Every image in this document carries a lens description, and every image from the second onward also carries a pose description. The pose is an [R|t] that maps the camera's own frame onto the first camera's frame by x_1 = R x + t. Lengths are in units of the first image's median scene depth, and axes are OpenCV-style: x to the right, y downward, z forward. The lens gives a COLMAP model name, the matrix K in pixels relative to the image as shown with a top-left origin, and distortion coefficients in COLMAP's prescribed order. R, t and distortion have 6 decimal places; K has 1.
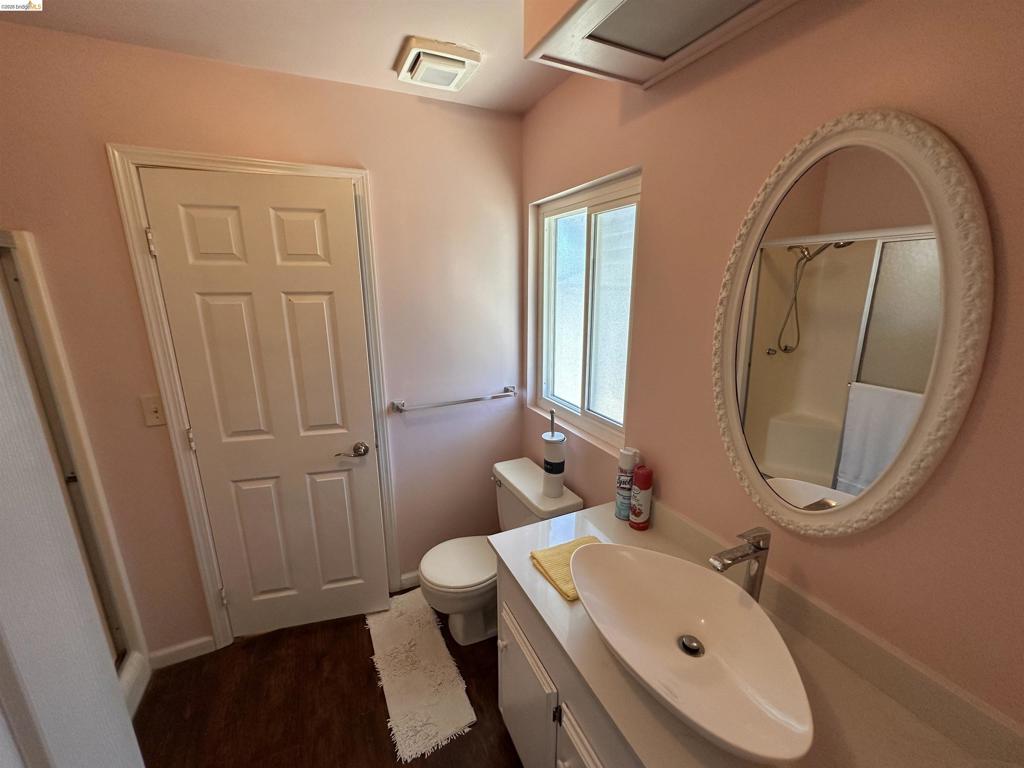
lens RADIAL K [[408.7, 0, 510.8], [0, 408.7, 384.8], [0, 0, 1]] dist [-0.004322, 0.000960]
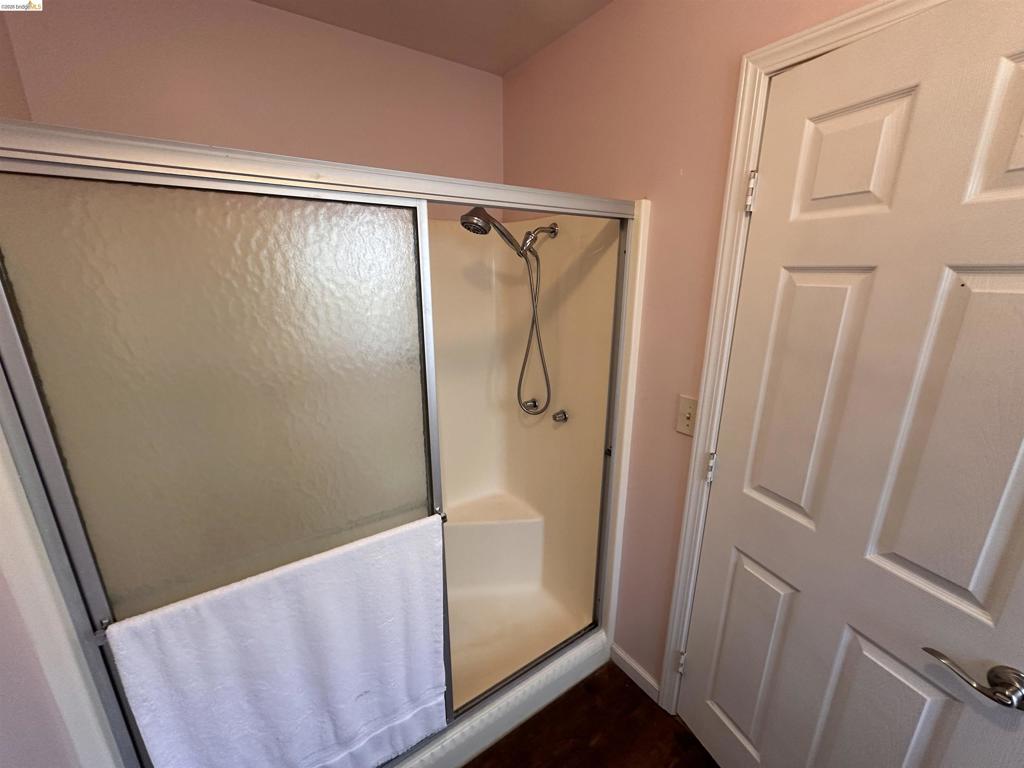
lens RADIAL K [[408.7, 0, 510.8], [0, 408.7, 384.8], [0, 0, 1]] dist [-0.004322, 0.000960]
pose [[0.158746, 0.270373, -0.949578, -0.184226], [-0.241932, 0.943105, 0.228084, -0.092657], [0.957219, 0.193526, 0.215126, 0.480856]]
